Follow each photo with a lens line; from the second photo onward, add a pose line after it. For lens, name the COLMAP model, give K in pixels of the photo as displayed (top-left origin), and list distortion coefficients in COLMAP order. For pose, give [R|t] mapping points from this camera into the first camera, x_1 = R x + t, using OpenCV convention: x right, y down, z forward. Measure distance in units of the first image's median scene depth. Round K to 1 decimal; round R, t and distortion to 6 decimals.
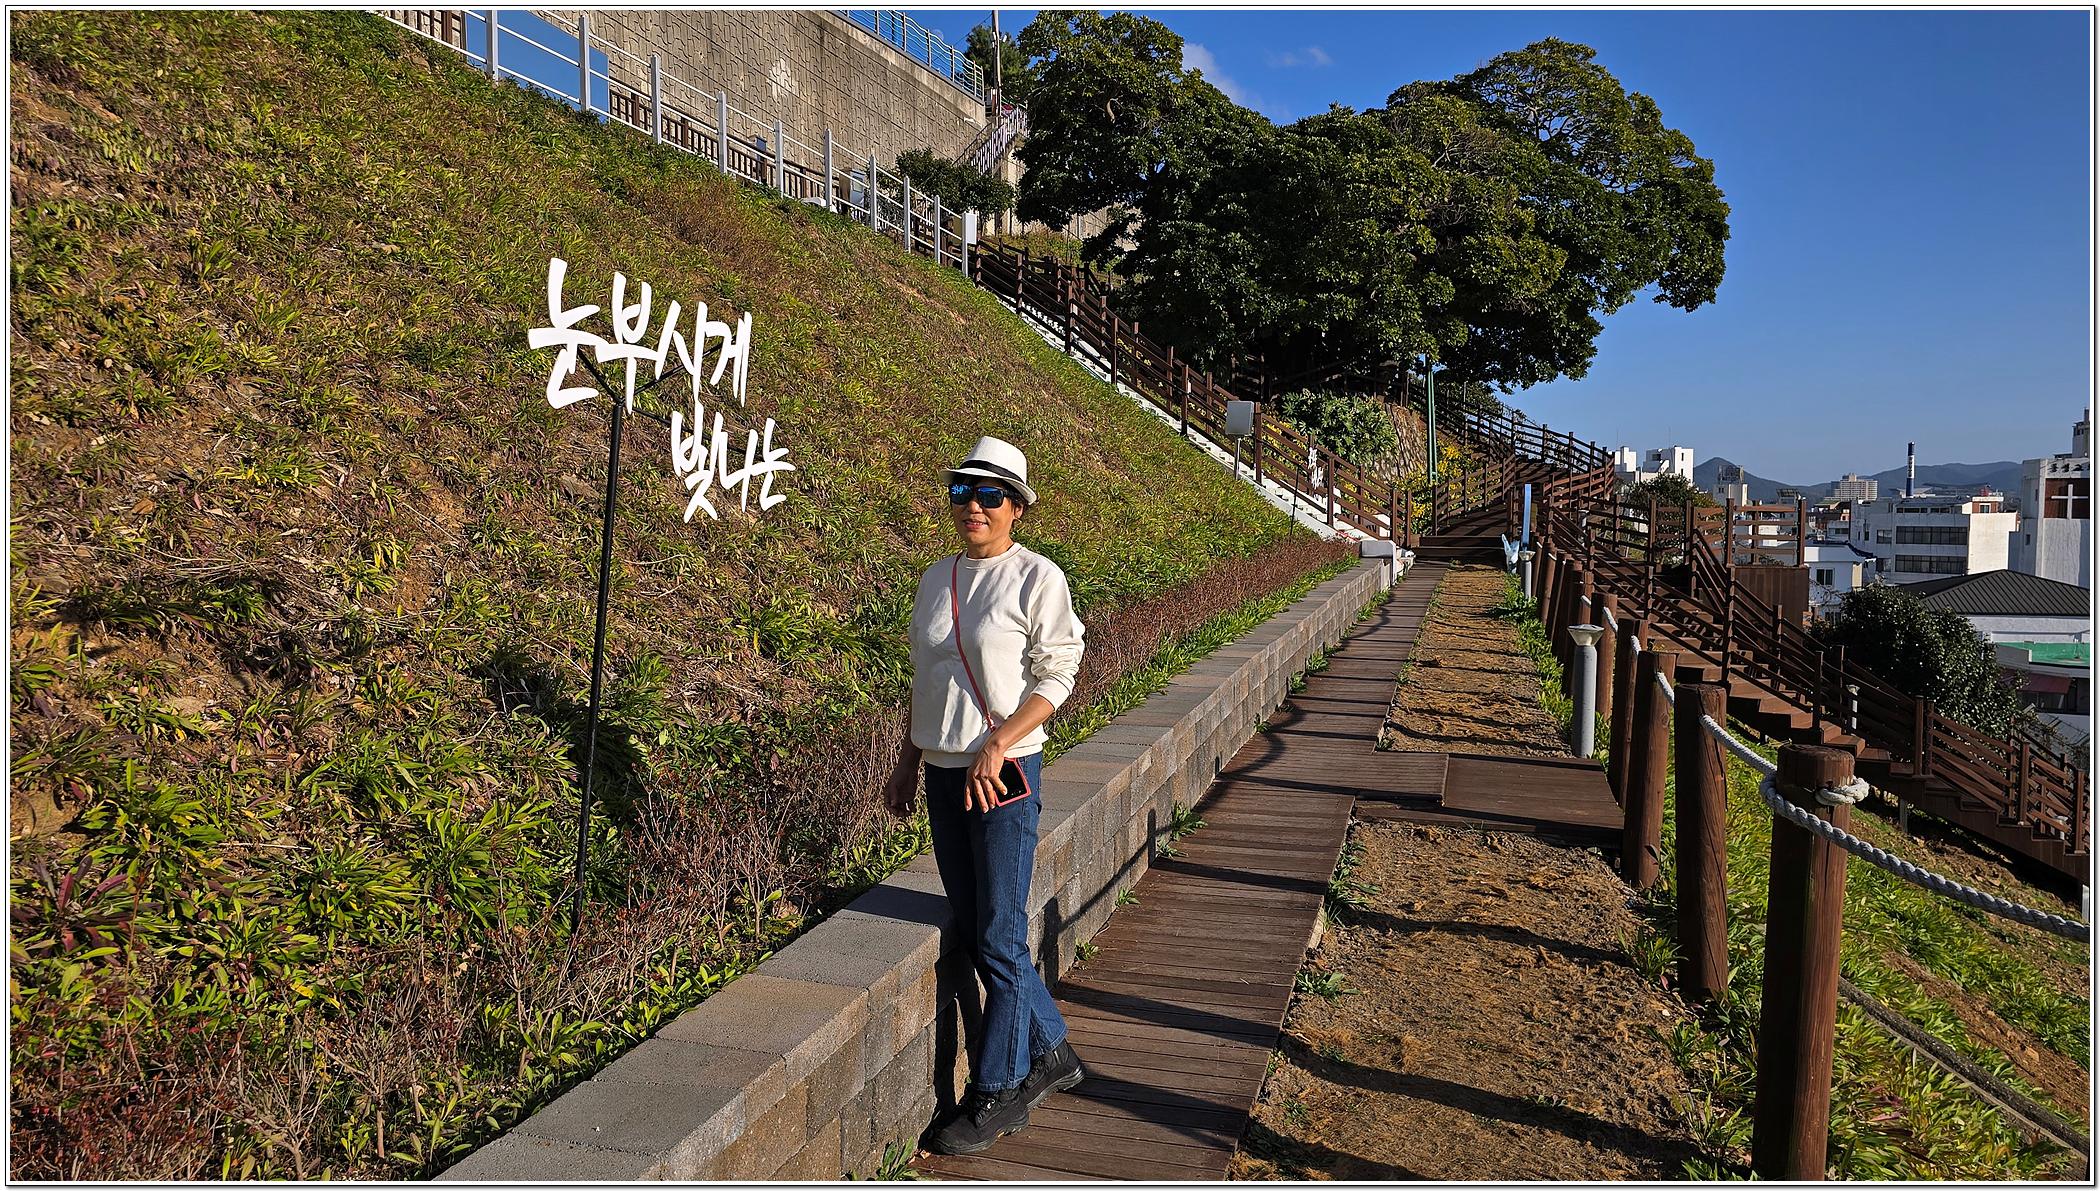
lens RADIAL K [[1275.9, 0, 1050.0], [0, 1275.9, 595.5], [0, 0, 1]] dist [0.057255, -0.068767]
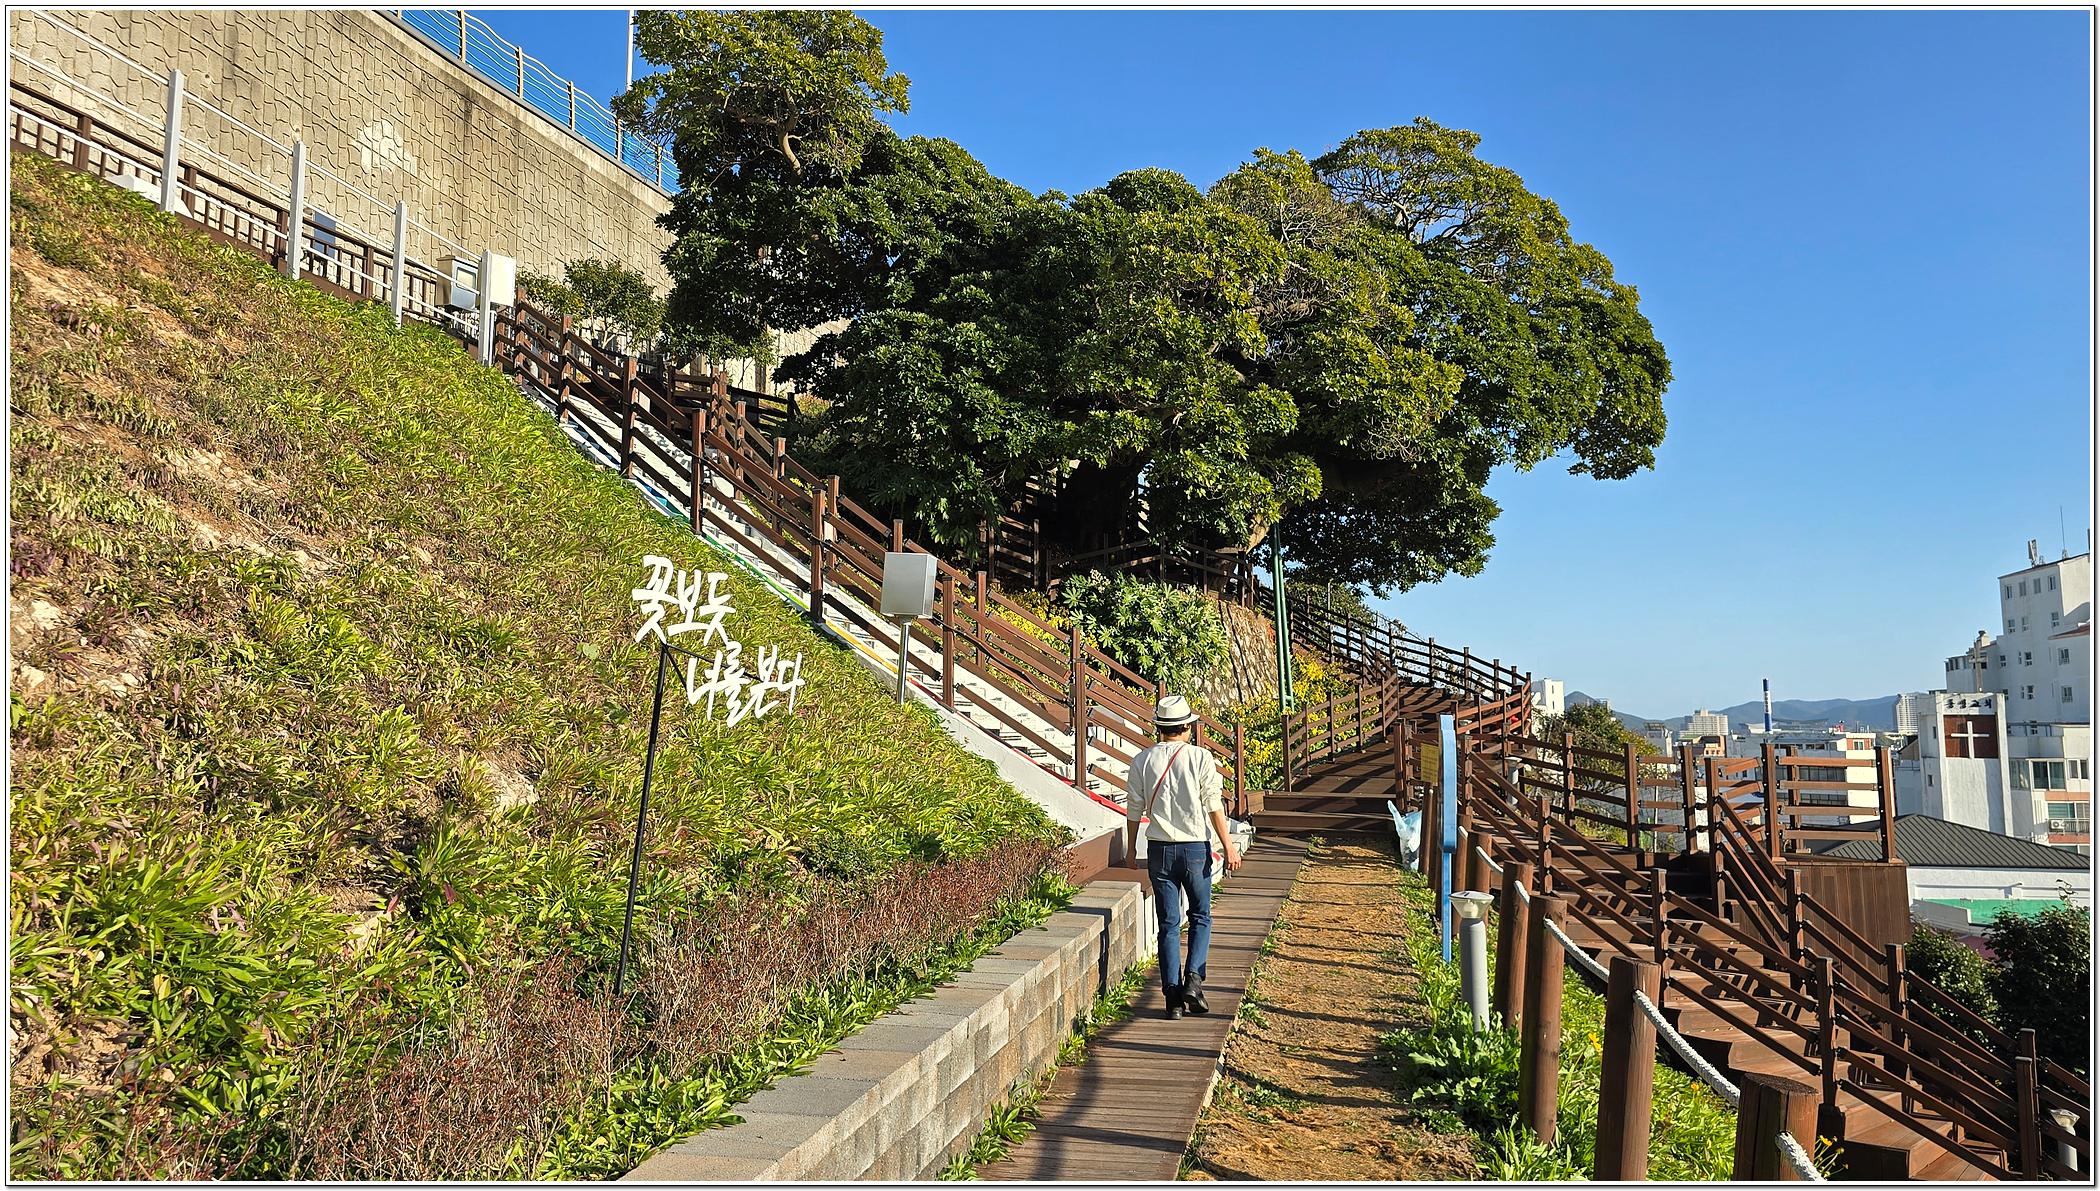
lens RADIAL K [[1275.9, 0, 1050.0], [0, 1275.9, 595.5], [0, 0, 1]] dist [0.057255, -0.068767]
pose [[0.995967, 0.017070, 0.088078, 0.114915], [-0.001331, 0.984435, -0.175745, -0.029179], [-0.089707, 0.174919, 0.980488, 0.338131]]
